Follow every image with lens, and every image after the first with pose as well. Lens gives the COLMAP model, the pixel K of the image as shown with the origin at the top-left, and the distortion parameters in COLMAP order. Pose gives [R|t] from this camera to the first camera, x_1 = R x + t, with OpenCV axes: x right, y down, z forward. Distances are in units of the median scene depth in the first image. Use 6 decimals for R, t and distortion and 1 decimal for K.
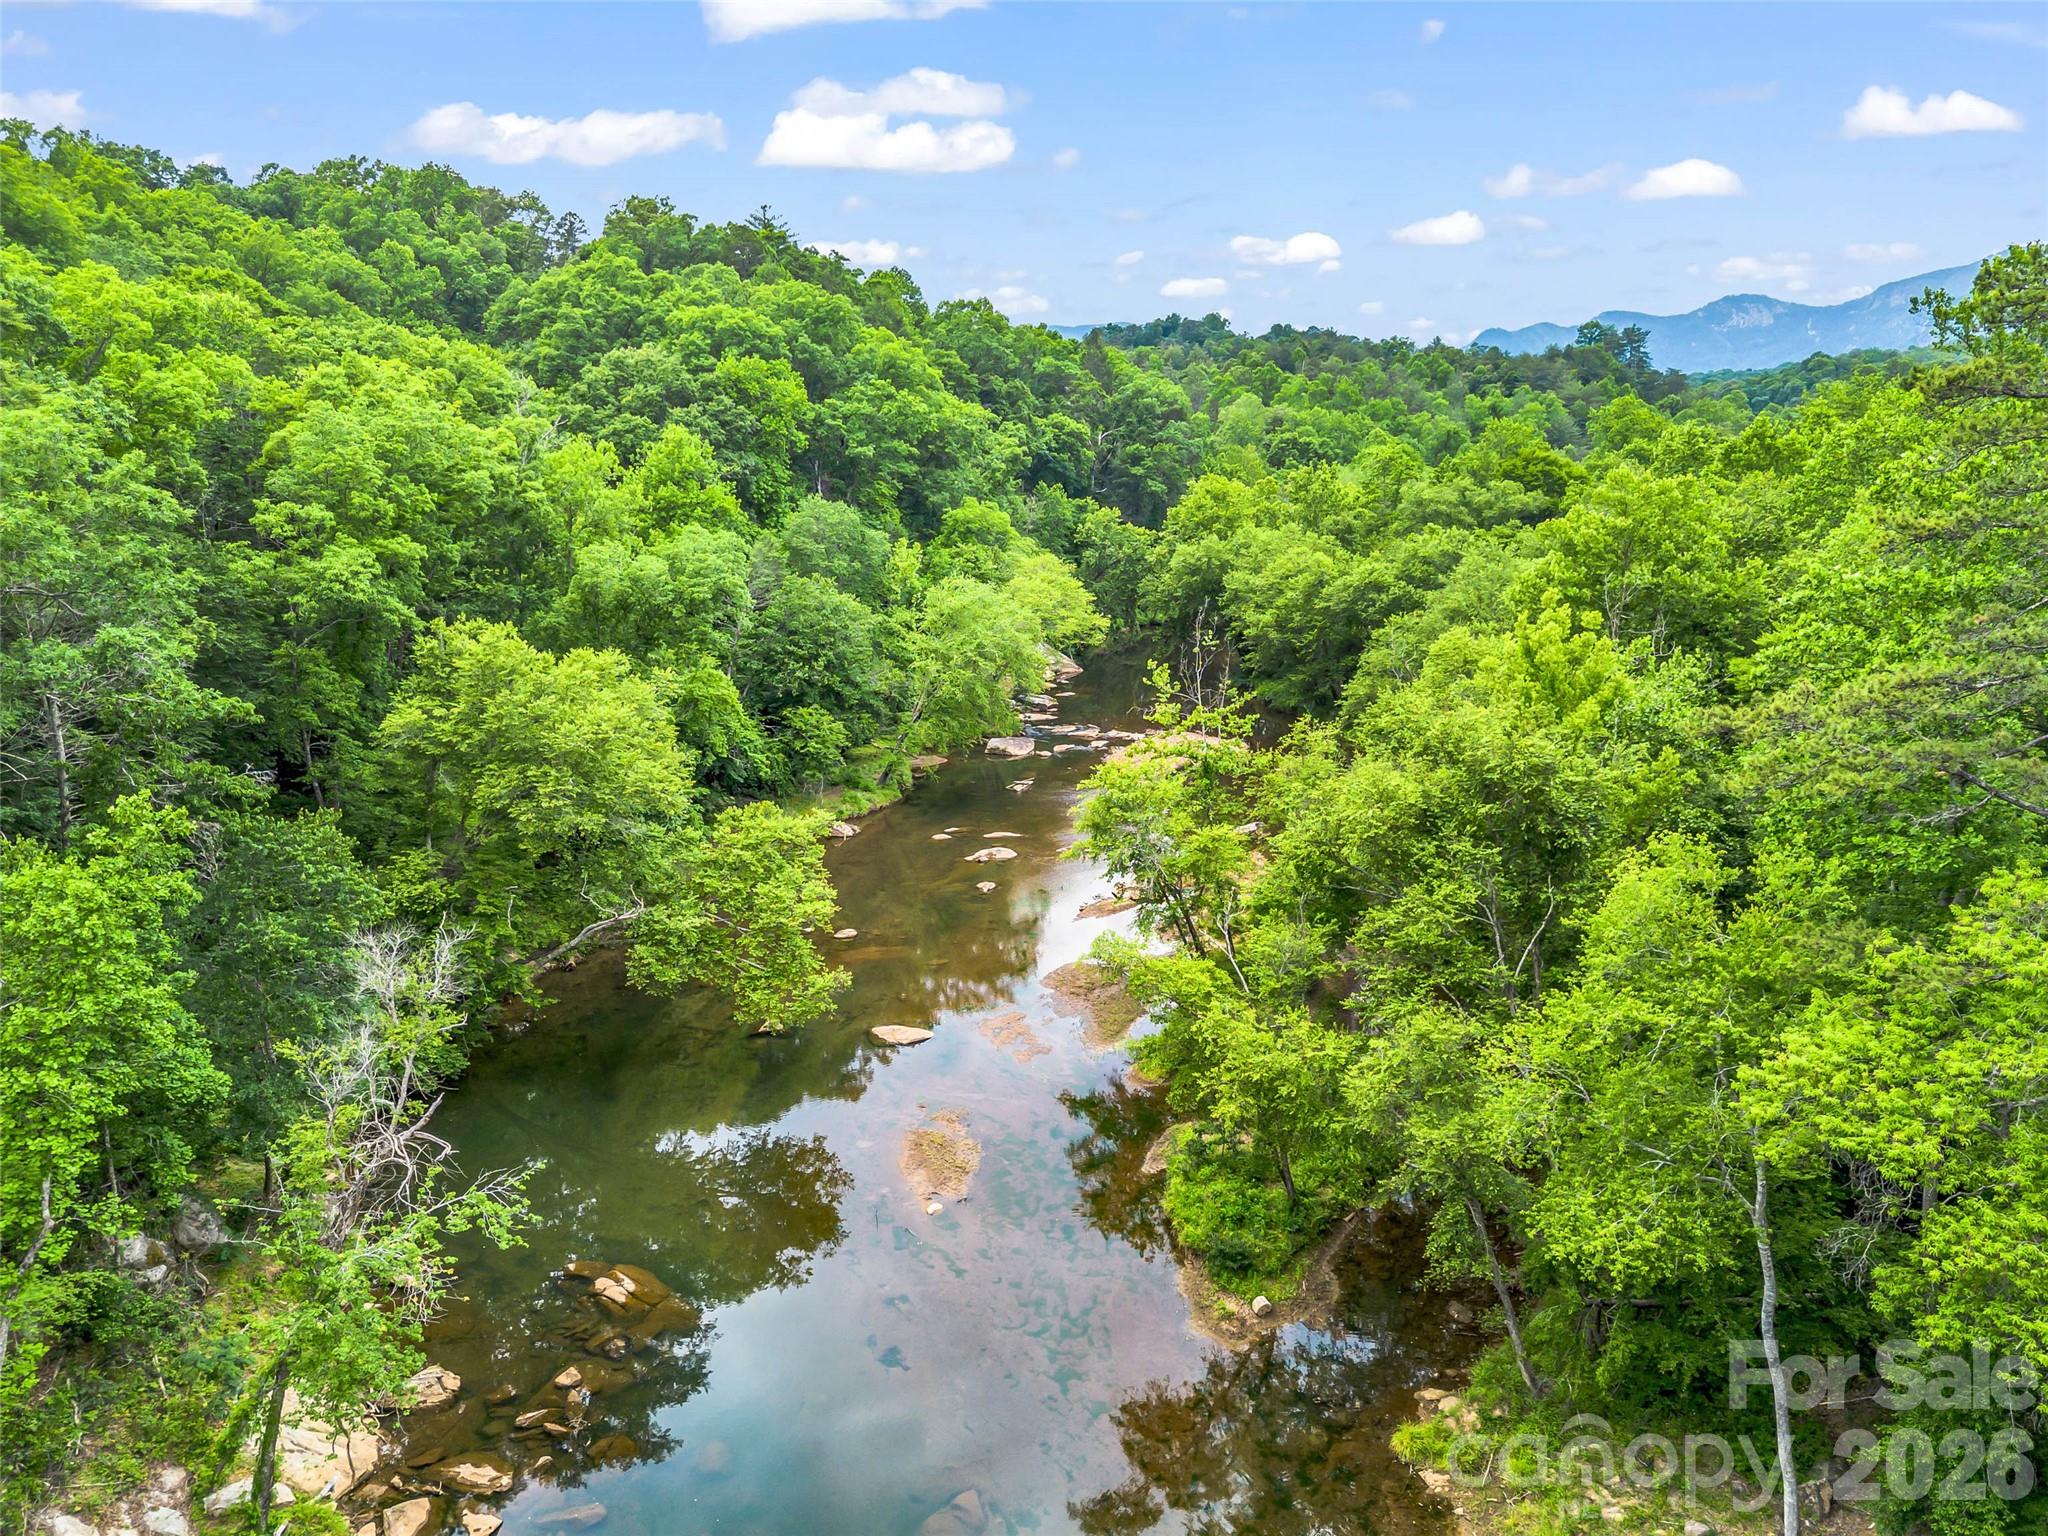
lens RADIAL K [[1466.8, 0, 1020.2], [0, 1466.8, 771.7], [0, 0, 1]] dist [0.052328, -0.035235]
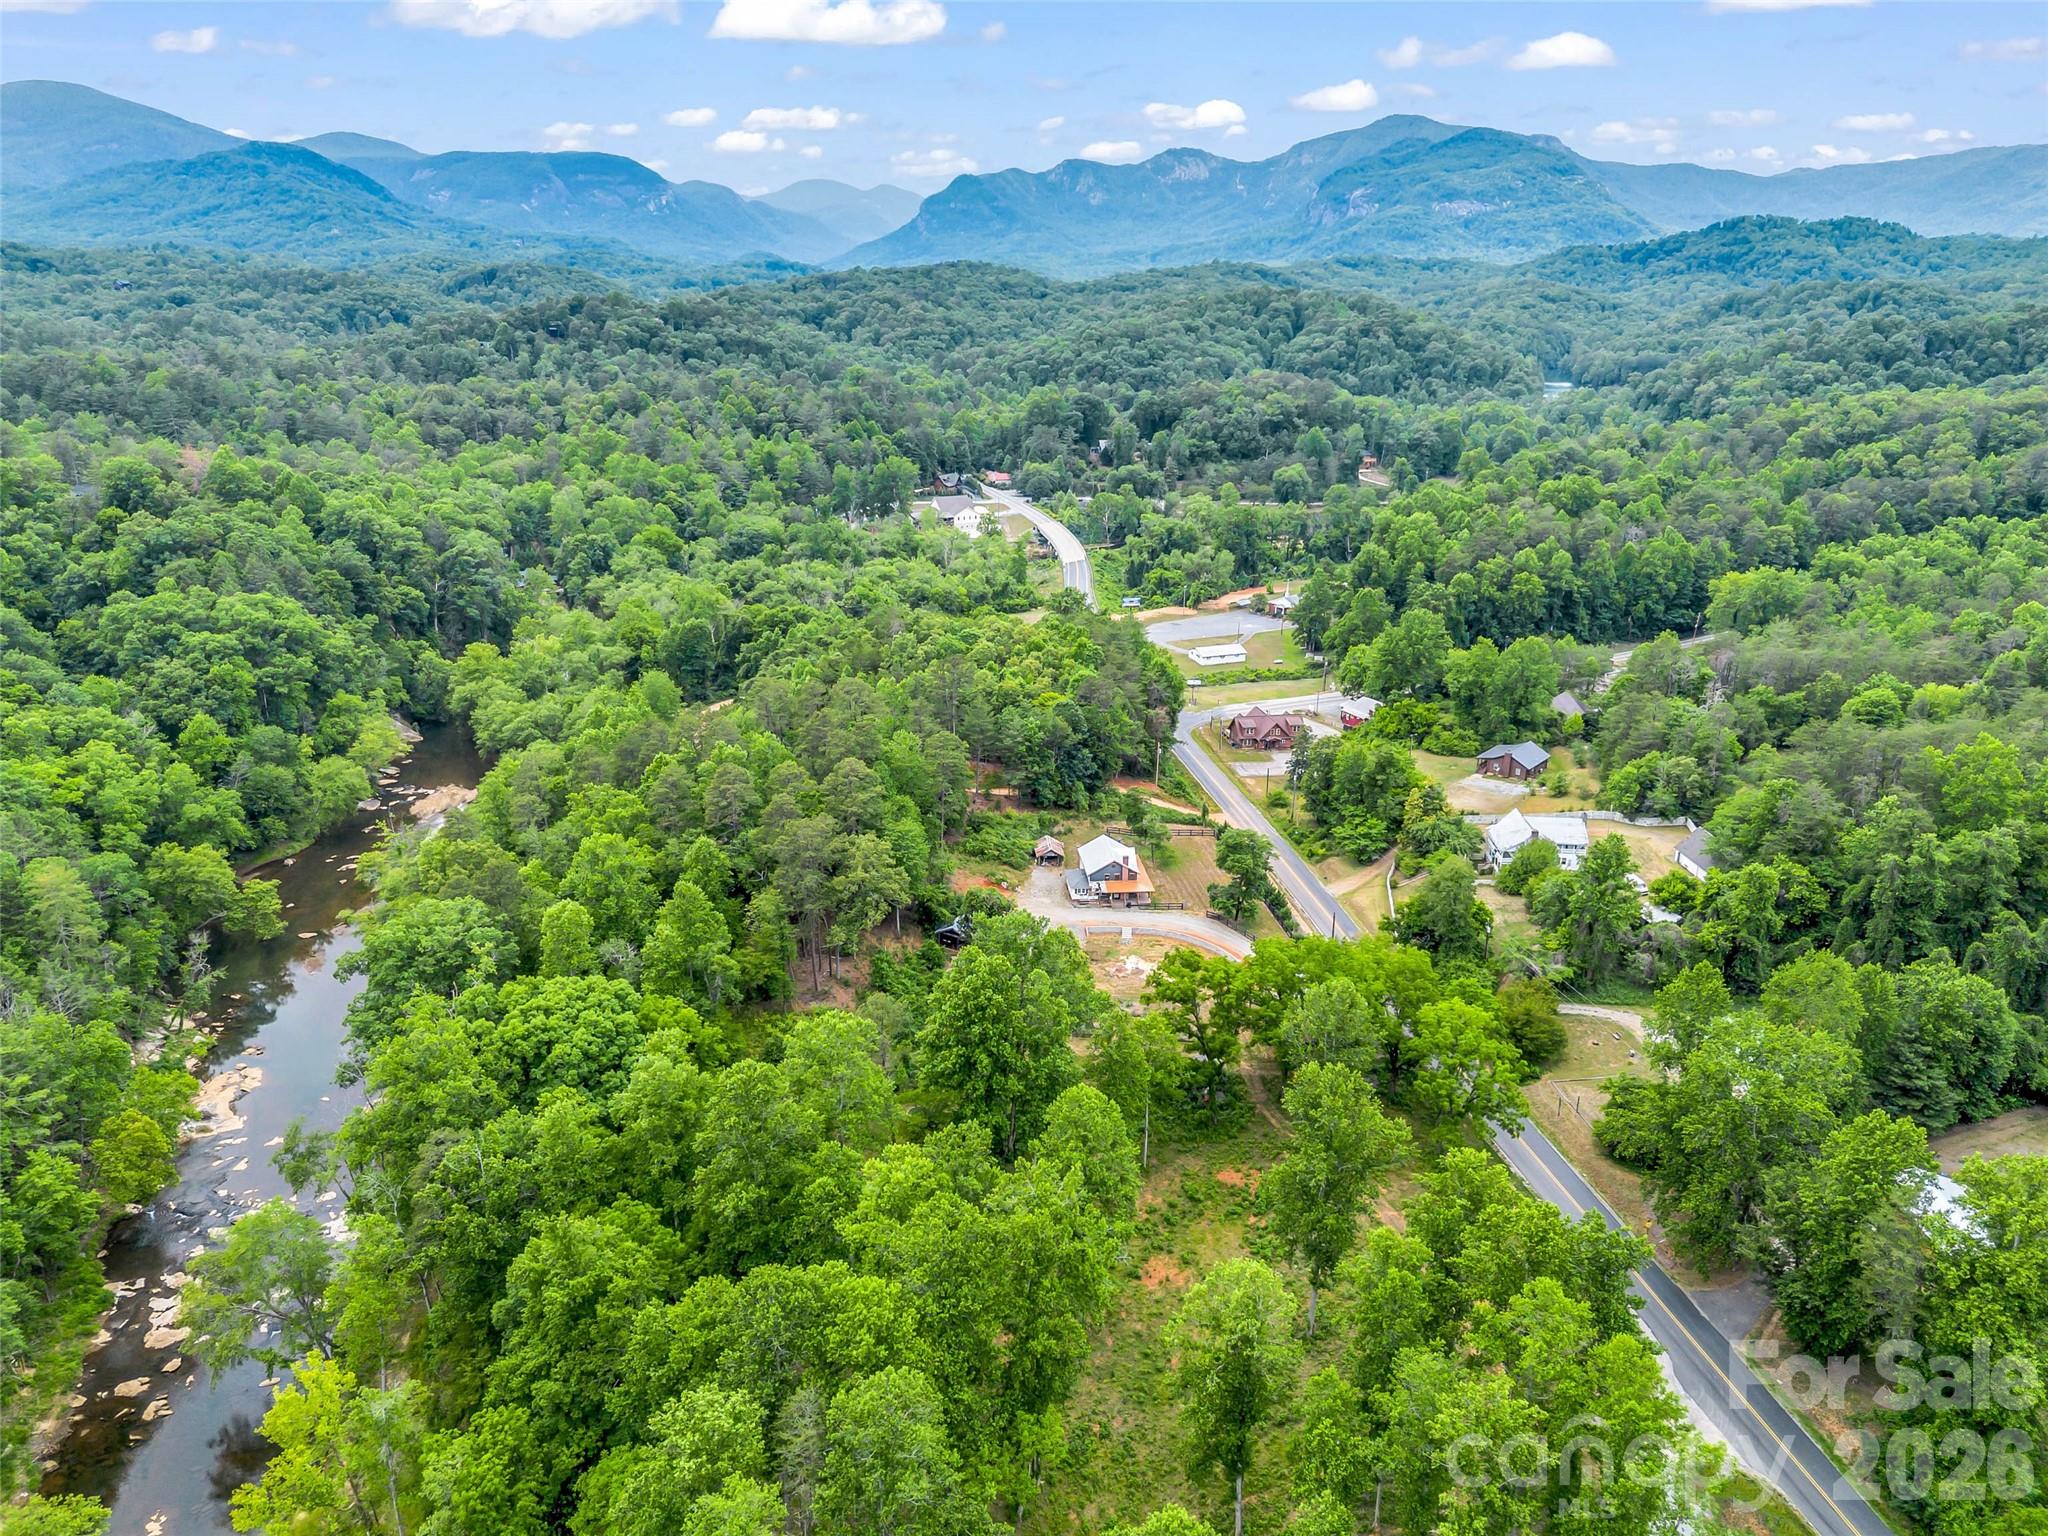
lens RADIAL K [[1466.8, 0, 1020.2], [0, 1466.8, 771.7], [0, 0, 1]] dist [0.052328, -0.035235]
pose [[0.949138, -0.095007, 0.300186, 0.319478], [0.061436, 0.990946, 0.119379, -0.331364], [-0.308810, -0.094865, 0.946381, -1.793575]]
